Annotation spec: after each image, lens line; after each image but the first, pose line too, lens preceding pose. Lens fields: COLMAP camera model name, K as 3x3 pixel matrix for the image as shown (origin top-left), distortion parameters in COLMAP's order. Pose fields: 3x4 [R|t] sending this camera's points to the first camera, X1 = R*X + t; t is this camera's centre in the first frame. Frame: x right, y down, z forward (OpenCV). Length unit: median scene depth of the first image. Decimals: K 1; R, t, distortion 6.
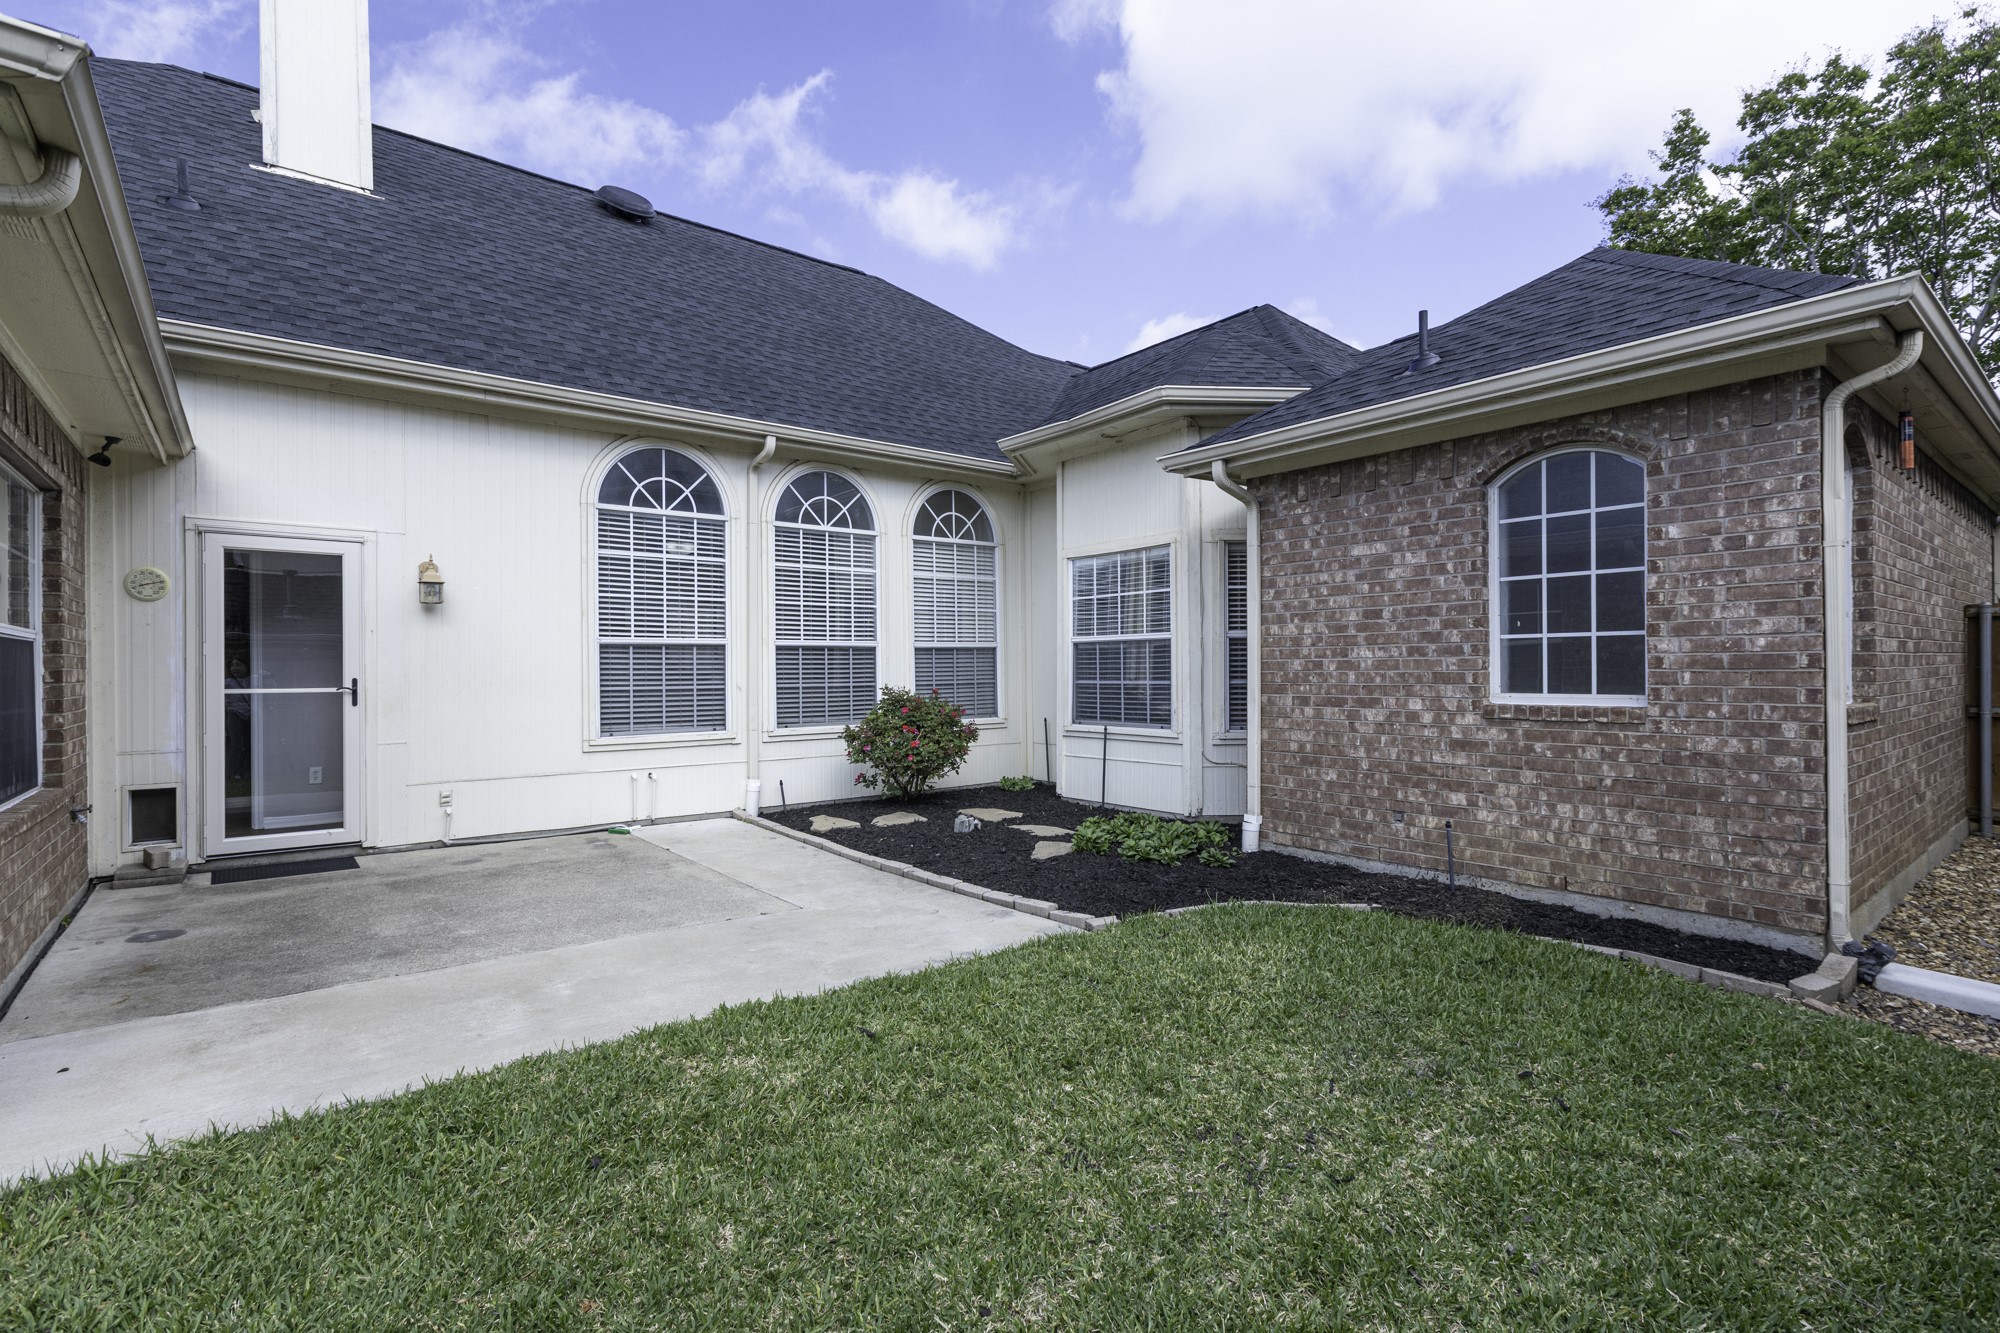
lens RADIAL K [[921.1, 0, 1000.3], [0, 921.1, 657.2], [0, 0, 1]] dist [0.005458, -0.000519]
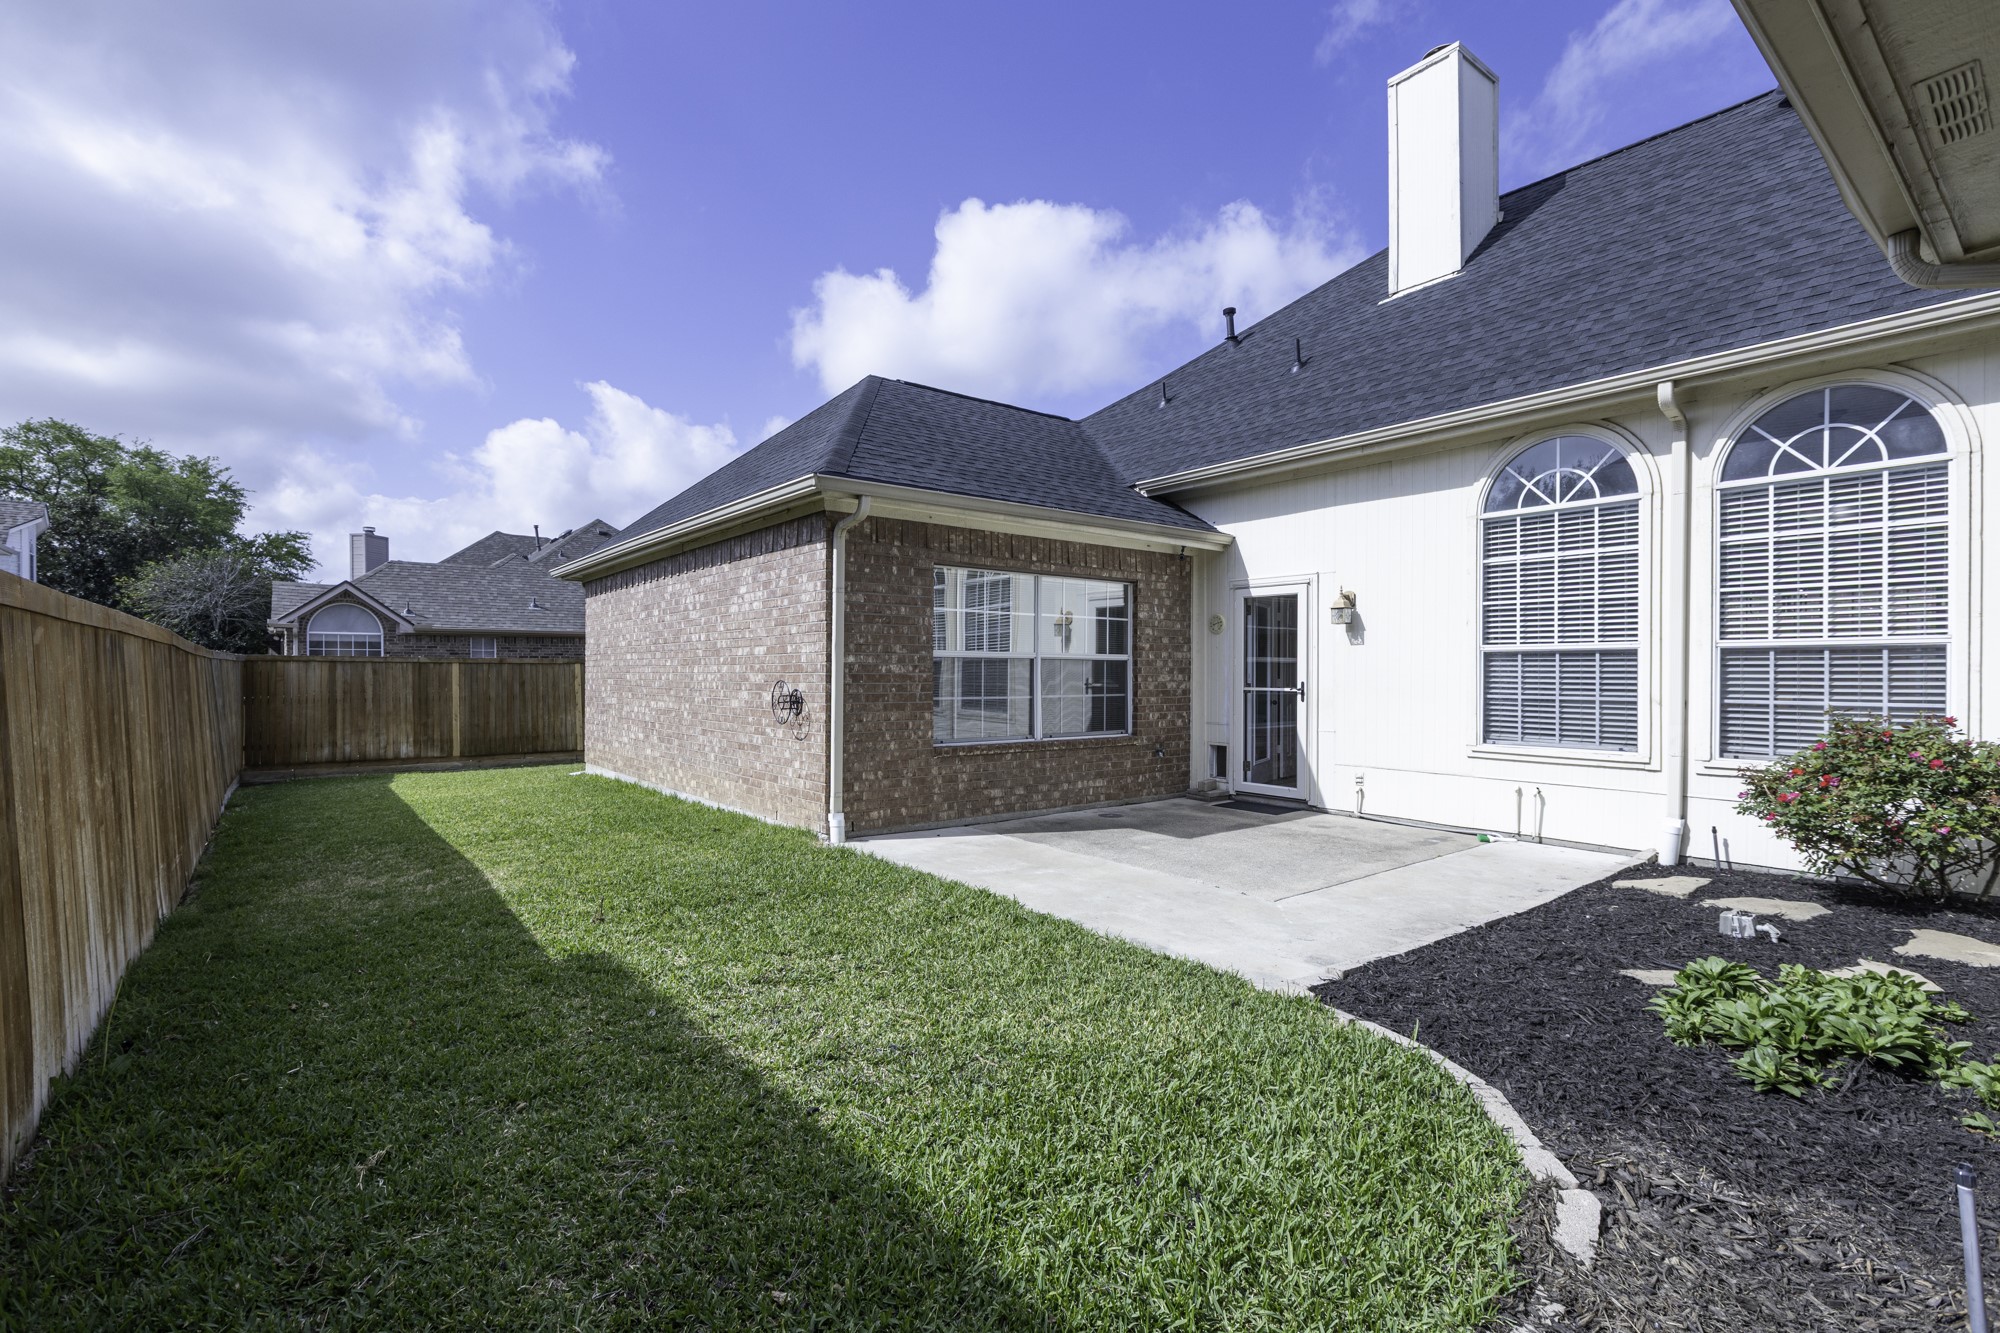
lens RADIAL K [[921.1, 0, 1005.7], [0, 921.1, 674.2], [0, 0, 1]] dist [0.005458, -0.000519]
pose [[0.001561, 0.006742, -0.999976, 0.680967], [0.006654, 0.999955, 0.006752, -0.000343], [0.999977, -0.006664, 0.001516, 0.550609]]
